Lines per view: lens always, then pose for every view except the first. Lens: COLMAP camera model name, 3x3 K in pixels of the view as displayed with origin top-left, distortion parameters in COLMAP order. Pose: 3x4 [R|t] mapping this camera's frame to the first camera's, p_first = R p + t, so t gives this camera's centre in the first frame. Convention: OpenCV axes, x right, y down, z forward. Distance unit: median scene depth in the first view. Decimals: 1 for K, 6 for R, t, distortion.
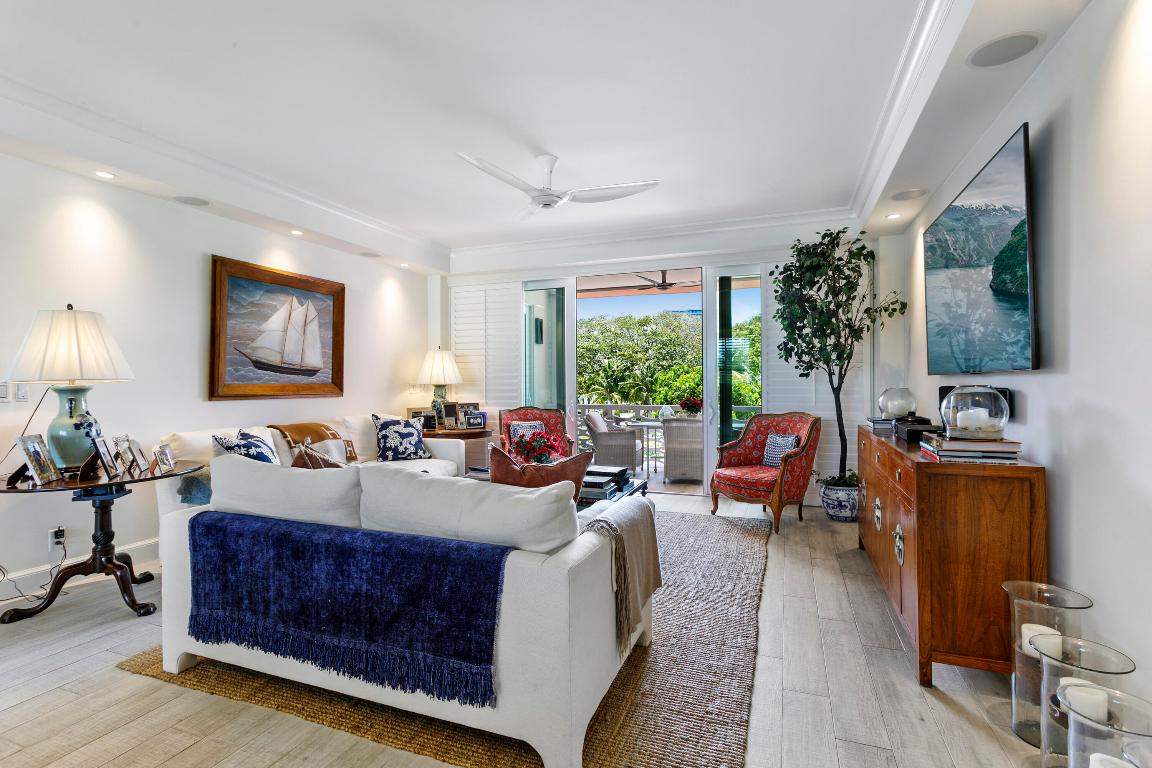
lens RADIAL K [[547.8, 0, 576.0], [0, 547.8, 384.0], [0, 0, 1]] dist [-0.000313, -0.000111]
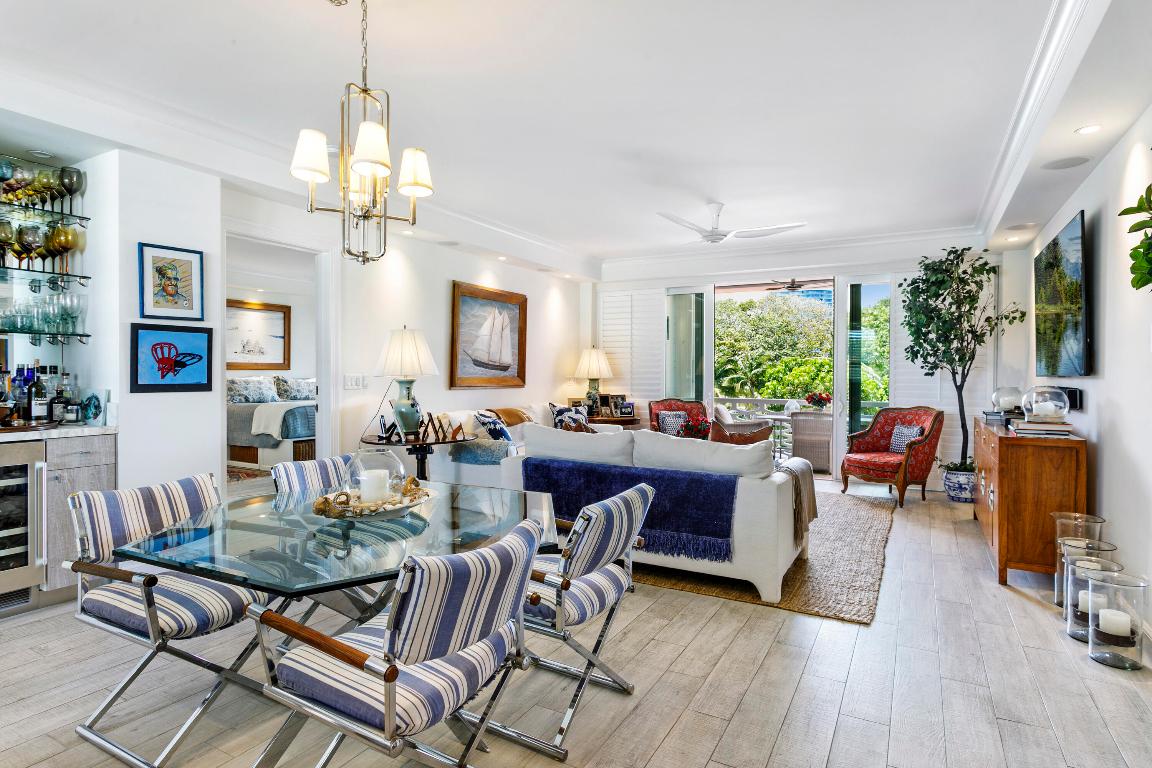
lens RADIAL K [[620.3, 0, 573.1], [0, 620.3, 382.8], [0, 0, 1]] dist [0.001208, 0.000757]
pose [[0.989800, 0.011291, -0.142016, -0.140923], [-0.009599, 0.999875, 0.012595, -0.007639], [0.142140, -0.011104, 0.989784, -0.404536]]
